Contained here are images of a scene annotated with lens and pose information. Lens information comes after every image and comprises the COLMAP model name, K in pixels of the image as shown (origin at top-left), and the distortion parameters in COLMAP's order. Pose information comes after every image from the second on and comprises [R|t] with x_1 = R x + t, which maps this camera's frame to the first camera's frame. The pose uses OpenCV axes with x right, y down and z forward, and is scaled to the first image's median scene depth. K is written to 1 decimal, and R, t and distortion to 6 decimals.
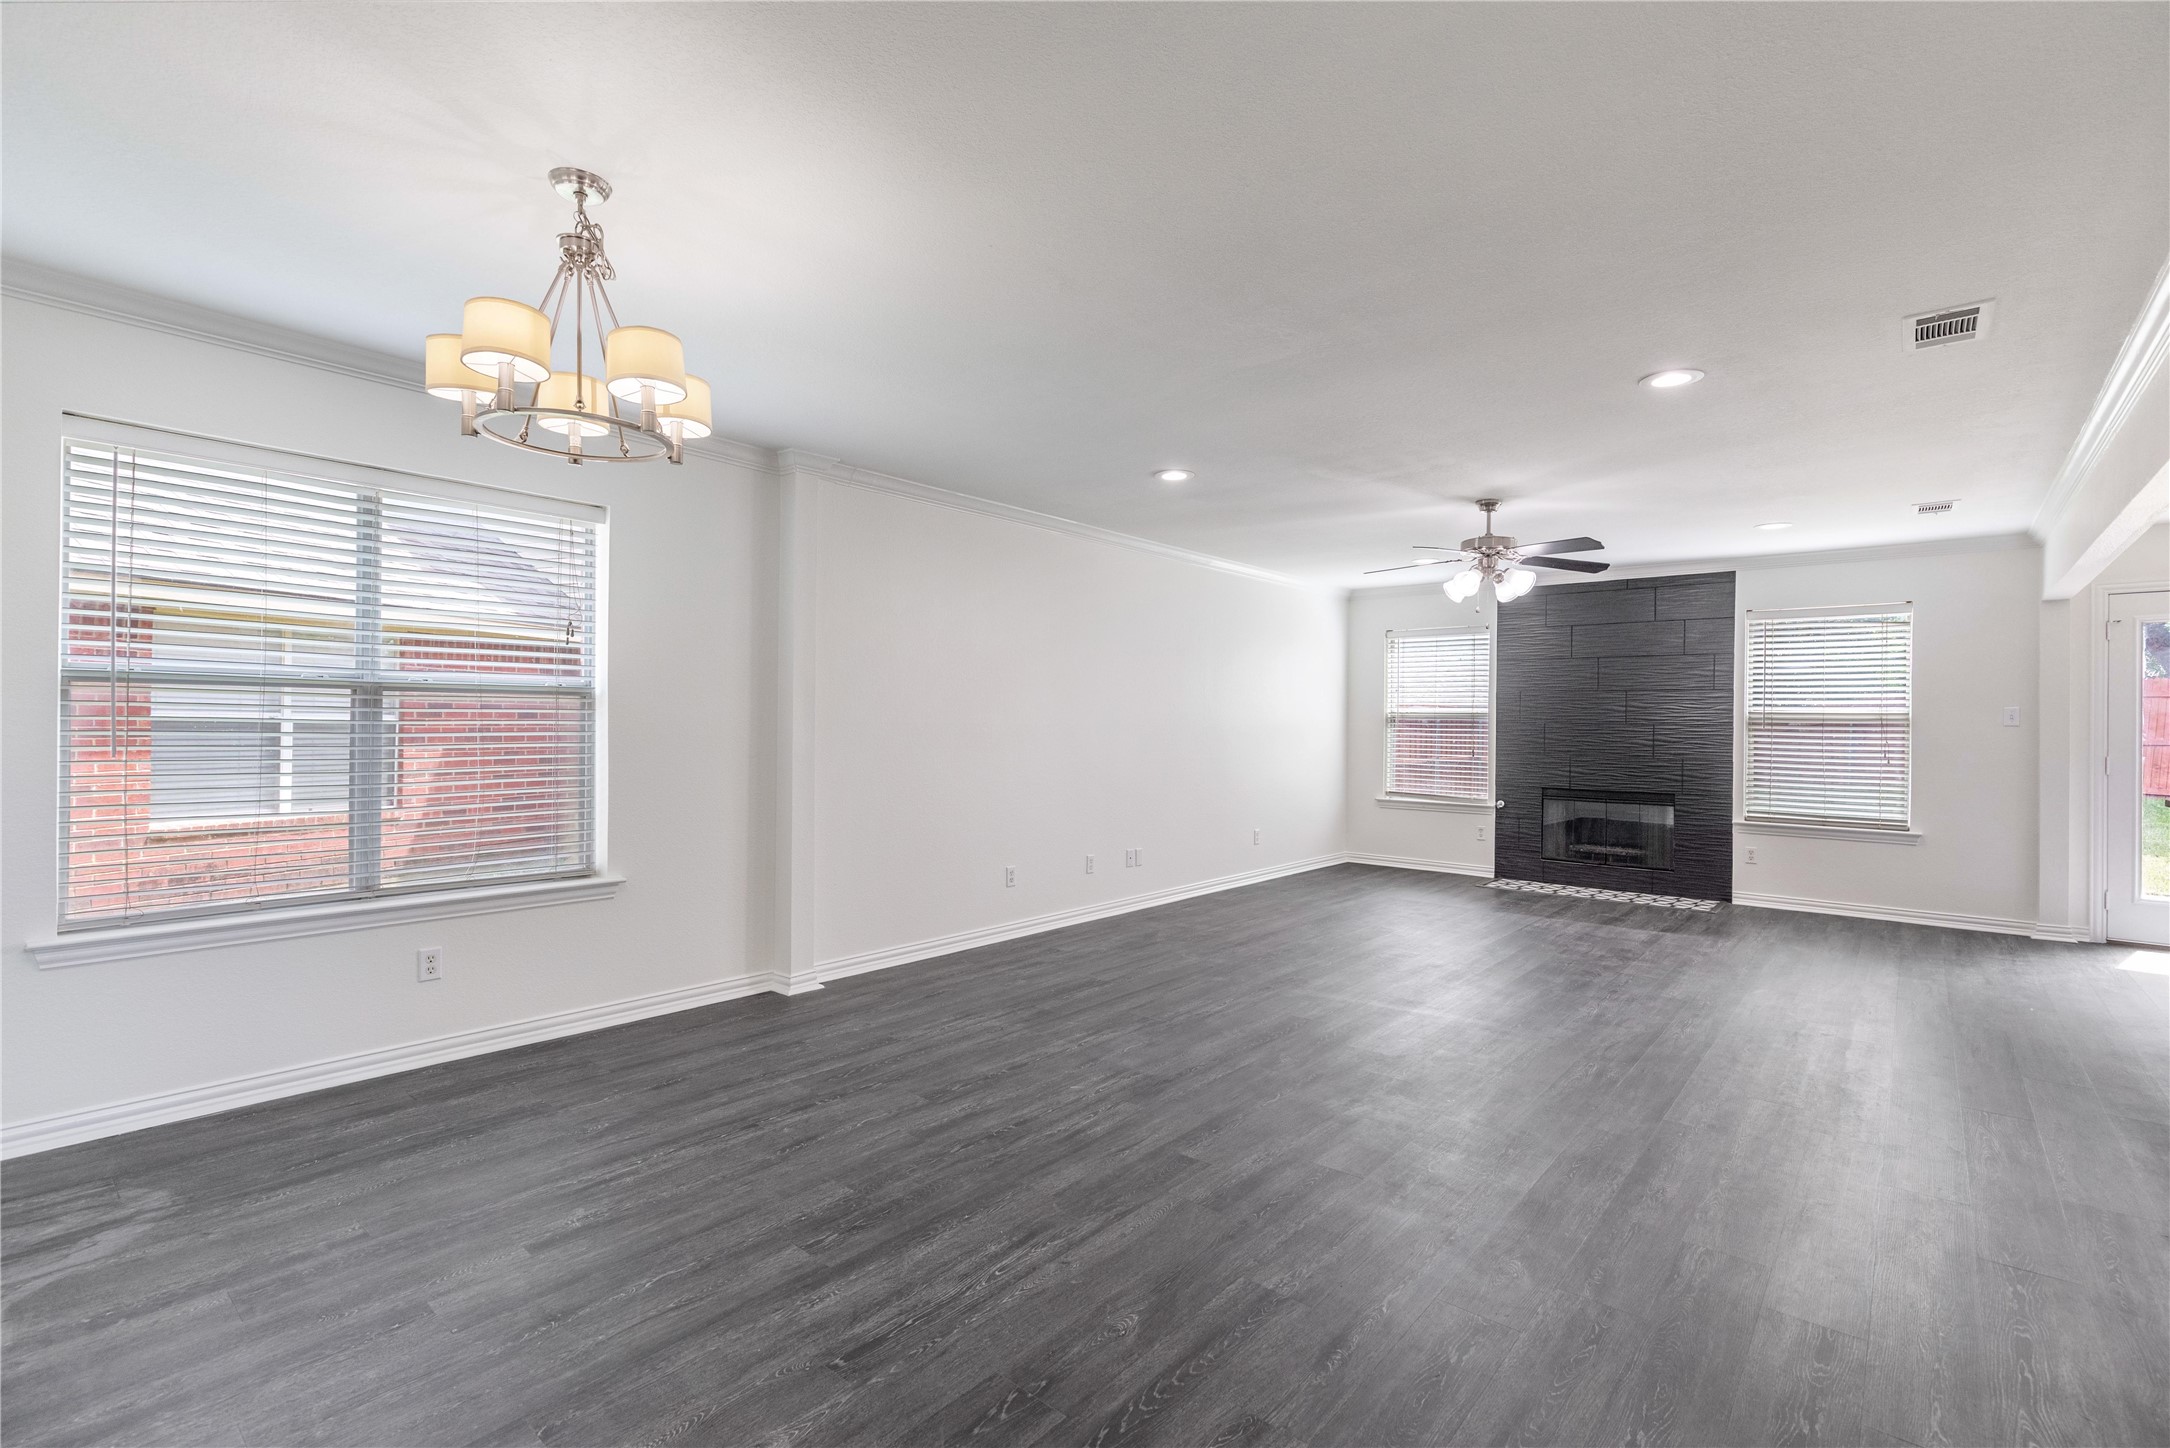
lens RADIAL K [[998.5, 0, 1089.0], [0, 998.5, 756.9], [0, 0, 1]] dist [0.016122, -0.000125]
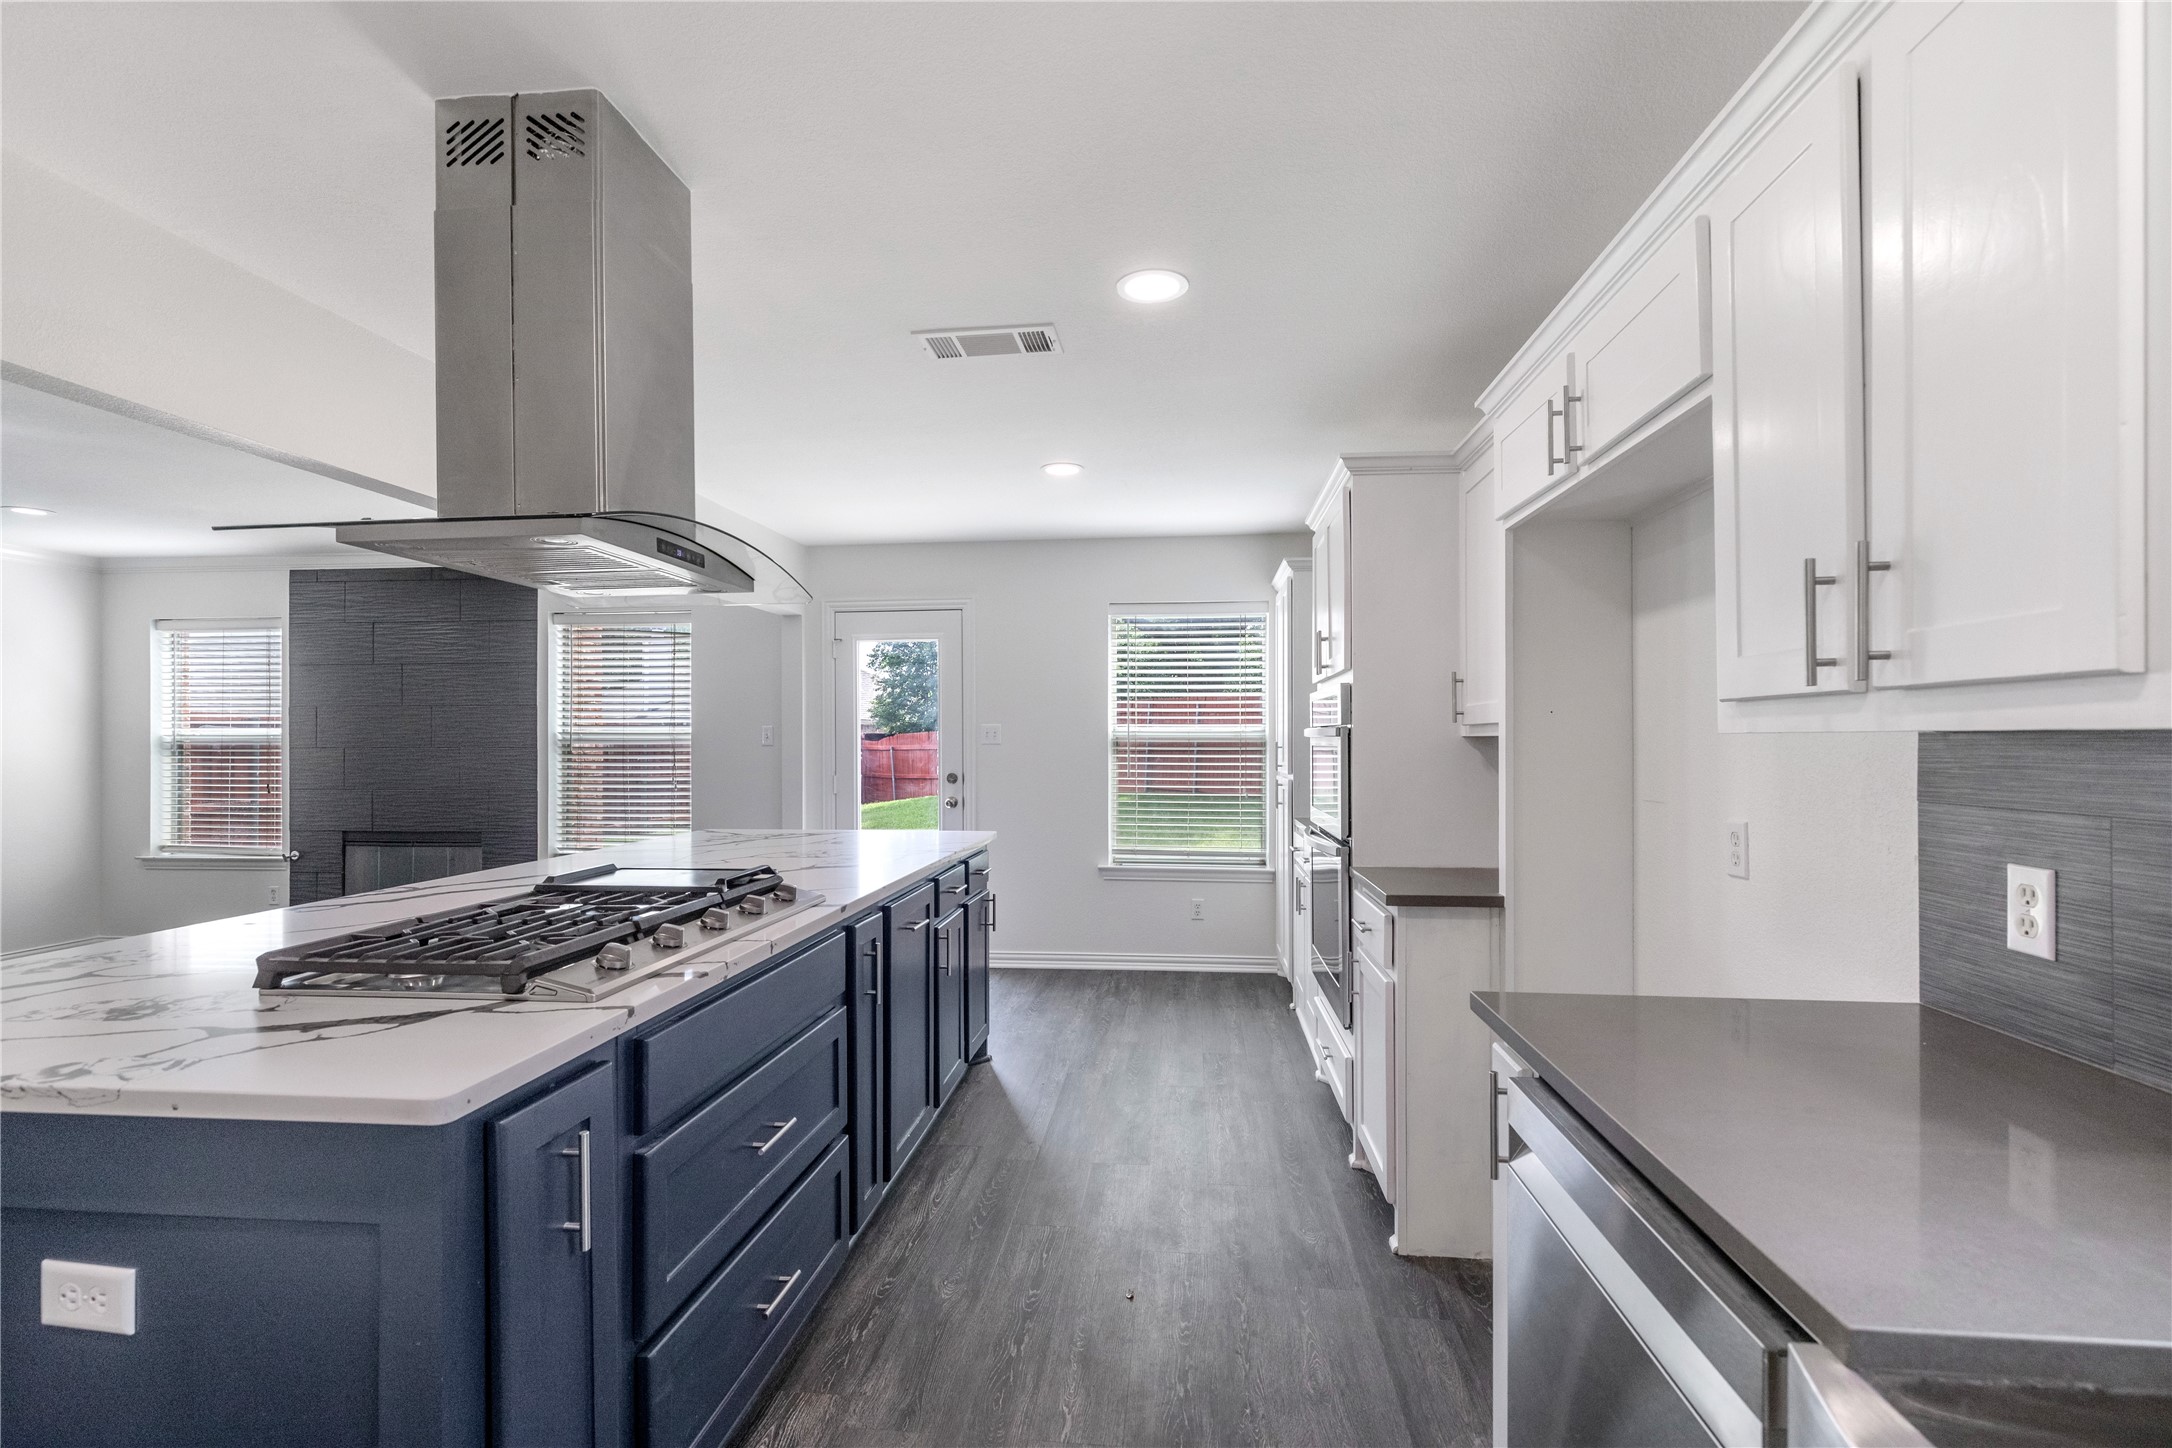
lens RADIAL K [[999.4, 0, 1090.0], [0, 999.4, 756.9], [0, 0, 1]] dist [0.016122, -0.000125]
pose [[0.823707, -0.018070, 0.566728, 0.544955], [0.031479, 0.999408, -0.013887, 0.002679], [-0.566142, 0.029278, 0.823788, 0.031282]]
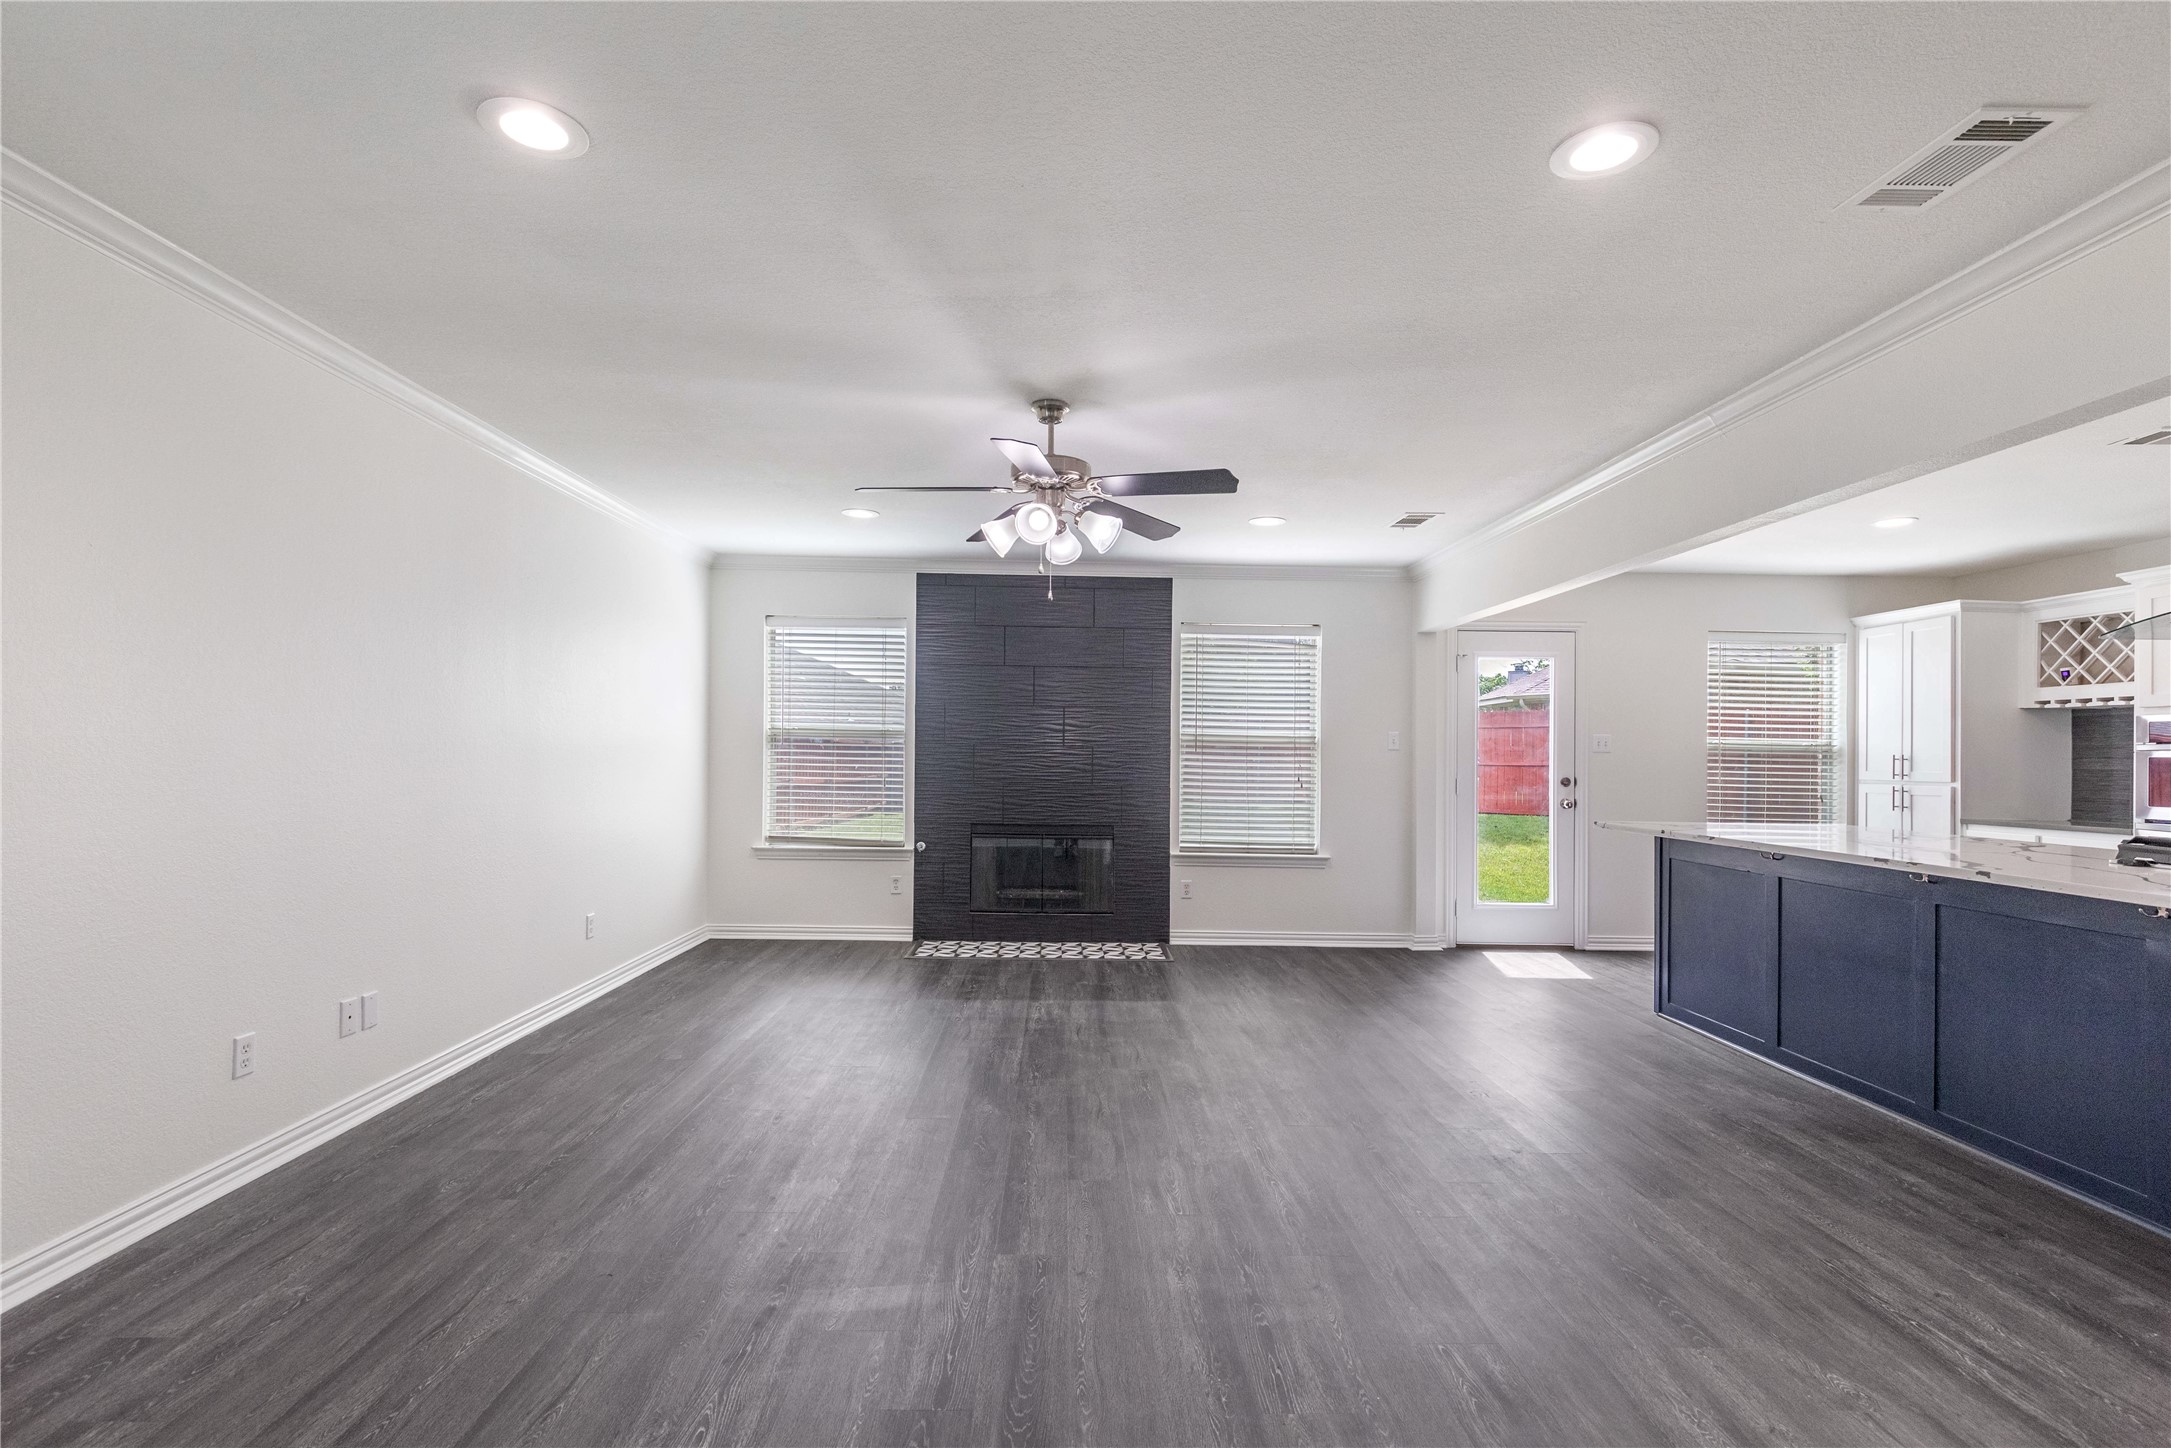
lens RADIAL K [[999.0, 0, 1089.5], [0, 999.0, 756.9], [0, 0, 1]] dist [0.016122, -0.000125]
pose [[0.751246, -0.000045, 0.660023, -0.010566], [0.016220, 0.999699, -0.018394, -0.007694], [-0.659823, 0.024524, 0.751020, 0.366077]]
